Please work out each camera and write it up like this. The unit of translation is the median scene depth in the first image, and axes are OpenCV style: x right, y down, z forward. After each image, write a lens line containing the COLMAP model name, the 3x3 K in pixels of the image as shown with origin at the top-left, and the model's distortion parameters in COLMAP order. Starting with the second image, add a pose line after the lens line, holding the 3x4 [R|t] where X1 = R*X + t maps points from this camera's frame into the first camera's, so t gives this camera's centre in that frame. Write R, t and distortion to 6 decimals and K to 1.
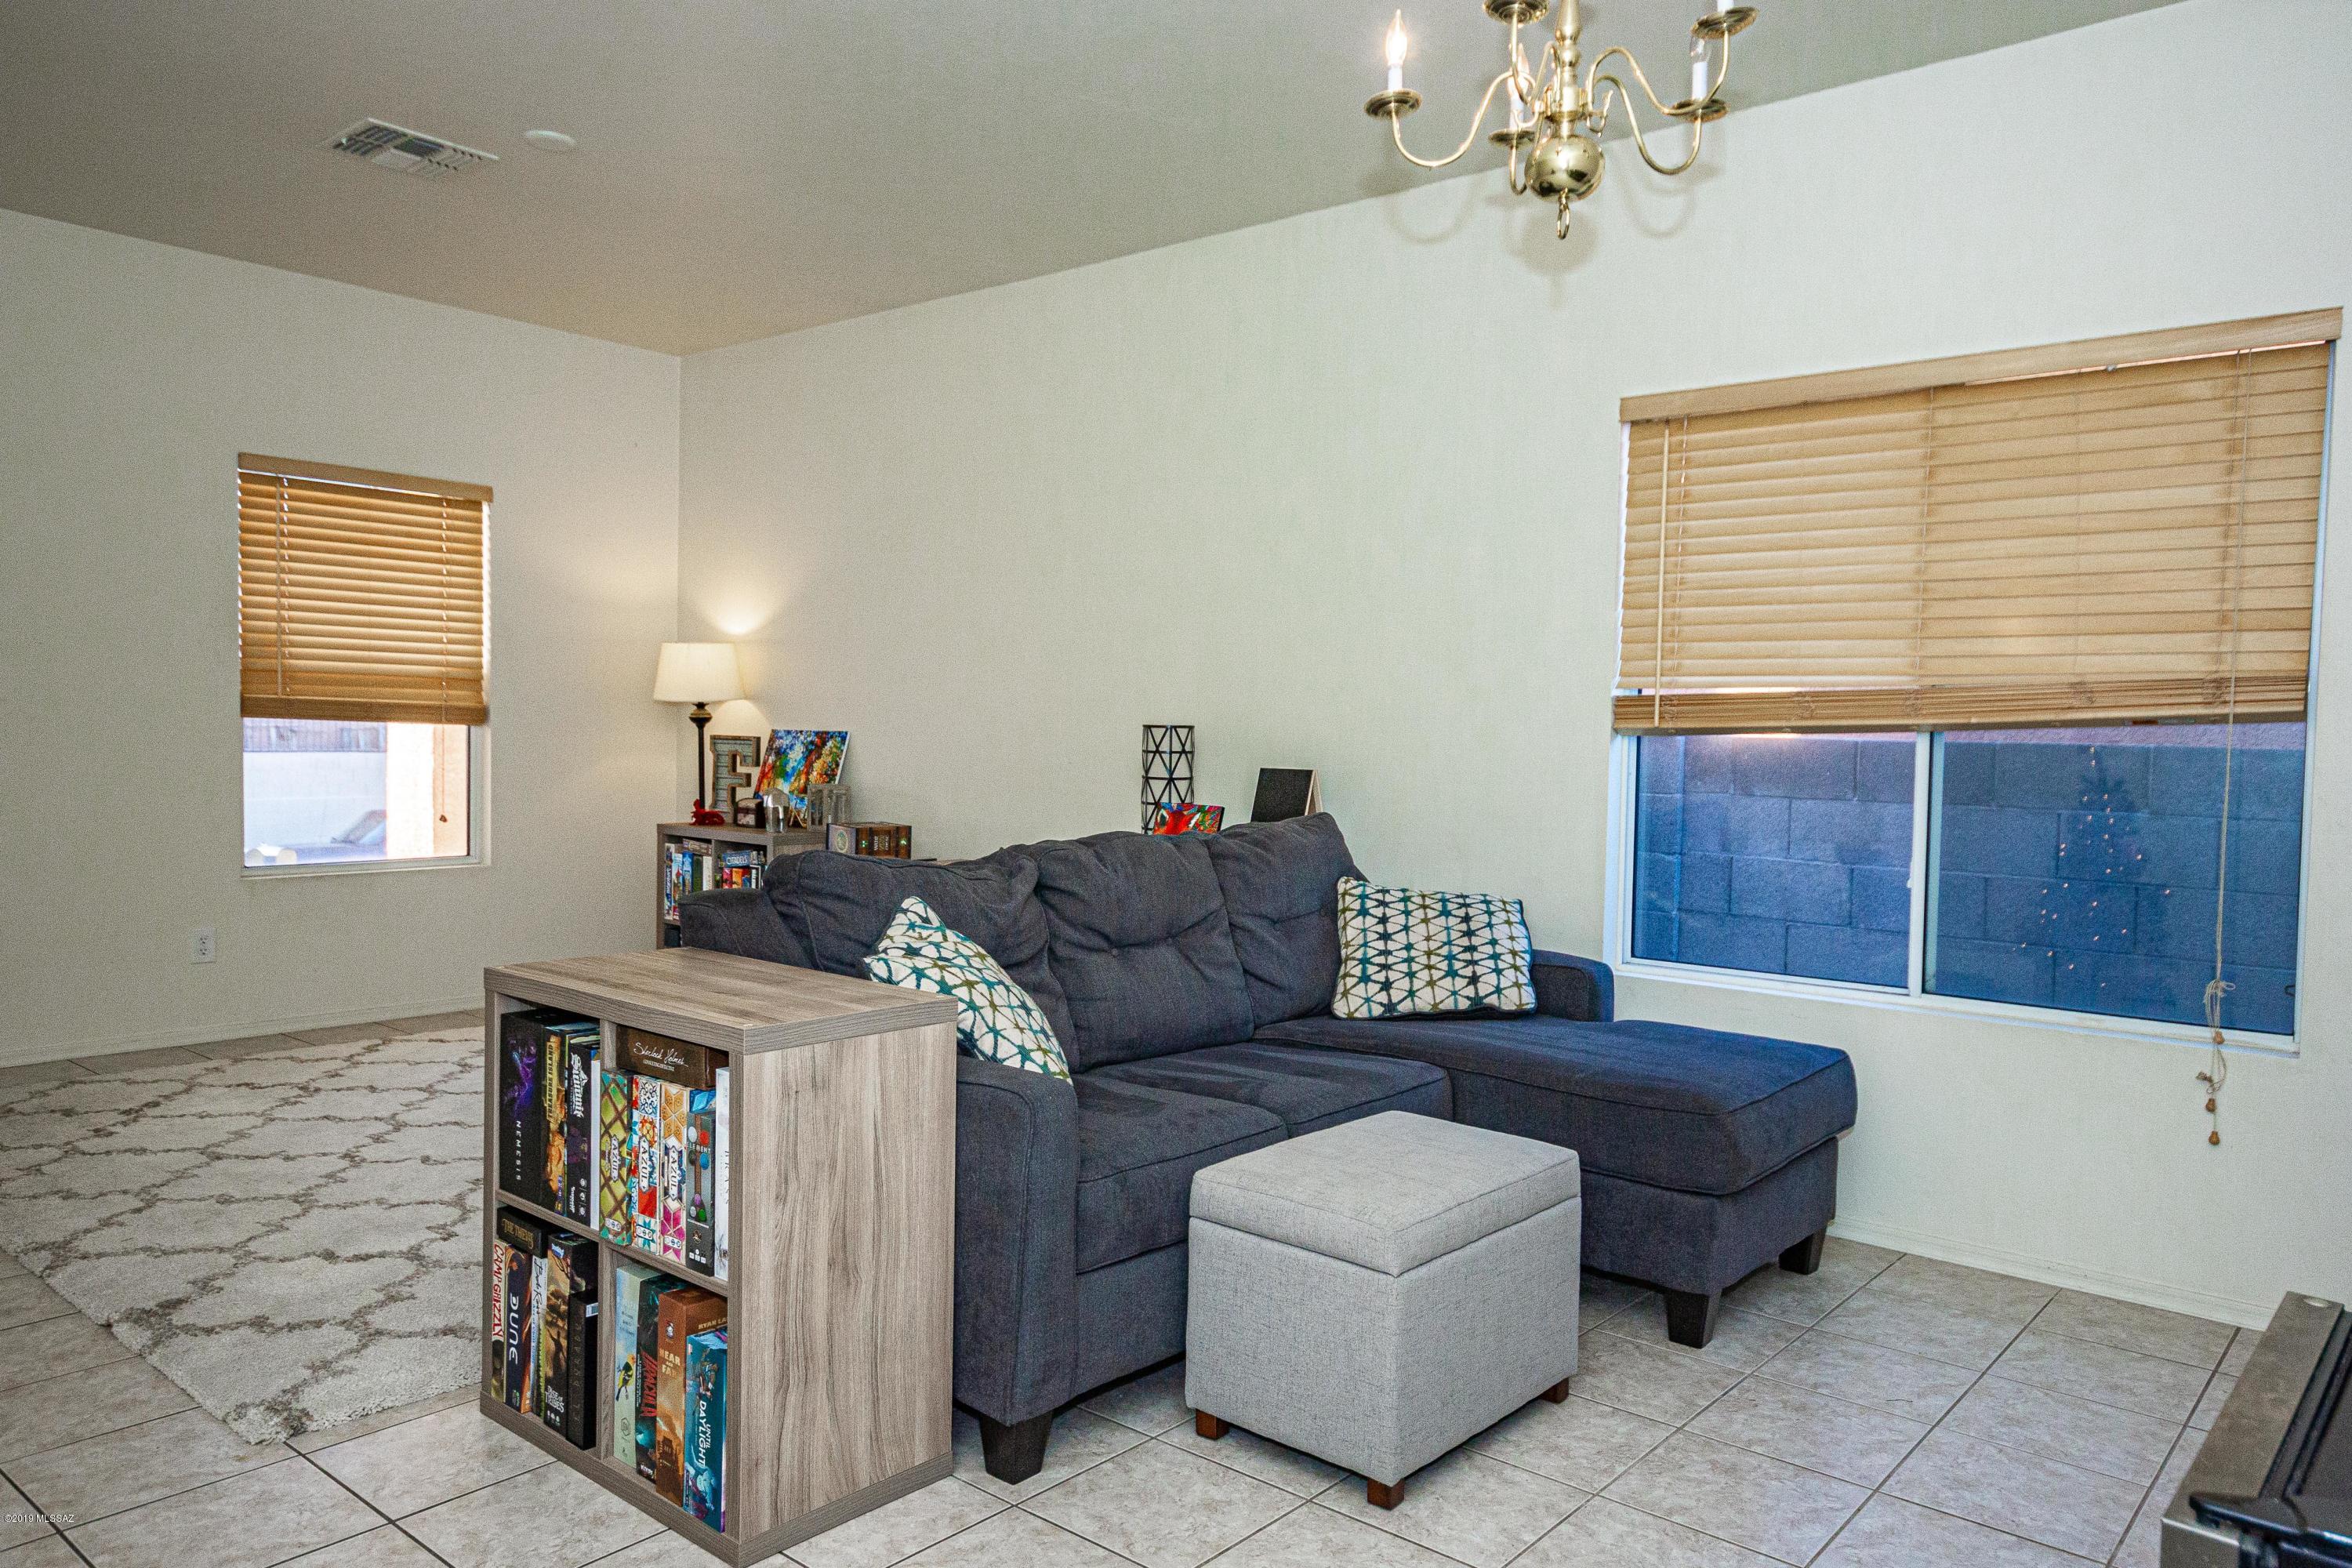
lens RADIAL K [[1619.8, 0, 1174.0], [0, 1619.8, 779.4], [0, 0, 1]] dist [-0.002245, -0.000040]
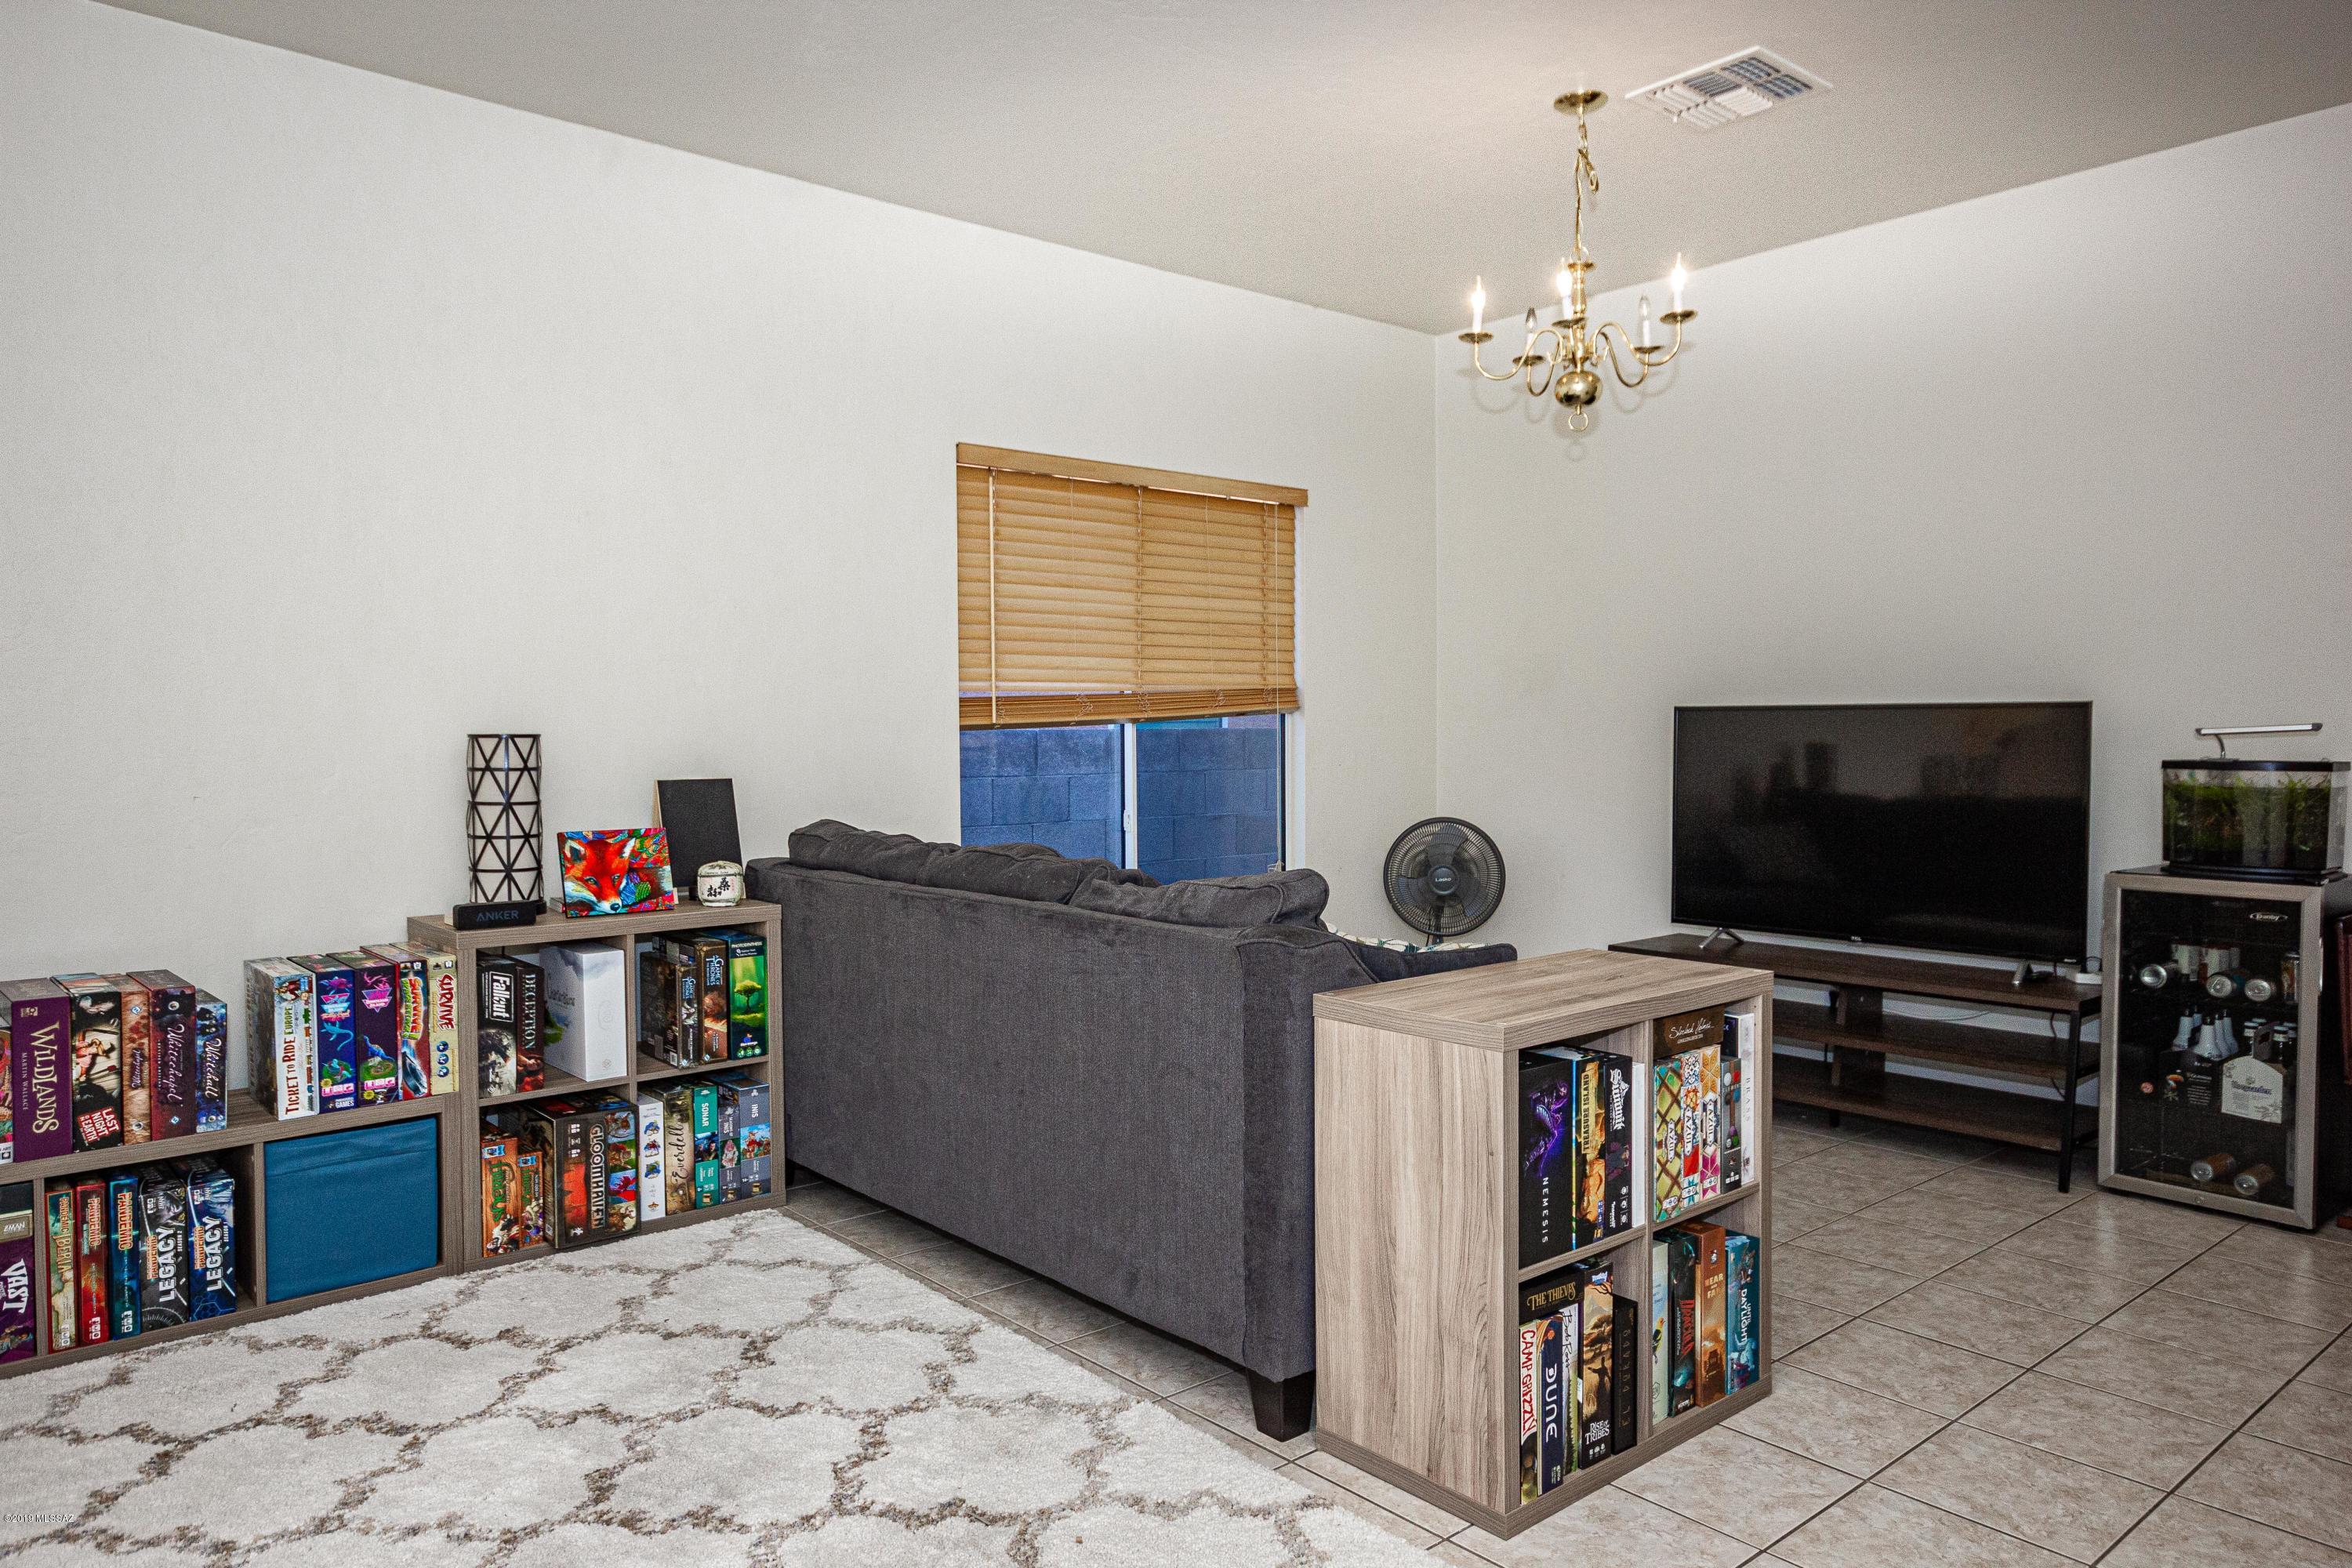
lens RADIAL K [[1532.4, 0, 1173.5], [0, 1532.4, 788.9], [0, 0, 1]] dist [-0.002977, -0.000118]
pose [[0.163734, -0.061870, 0.984563, -1.340104], [0.043056, 0.997529, 0.055524, -0.067517], [-0.985565, 0.033300, 0.165993, 1.109826]]
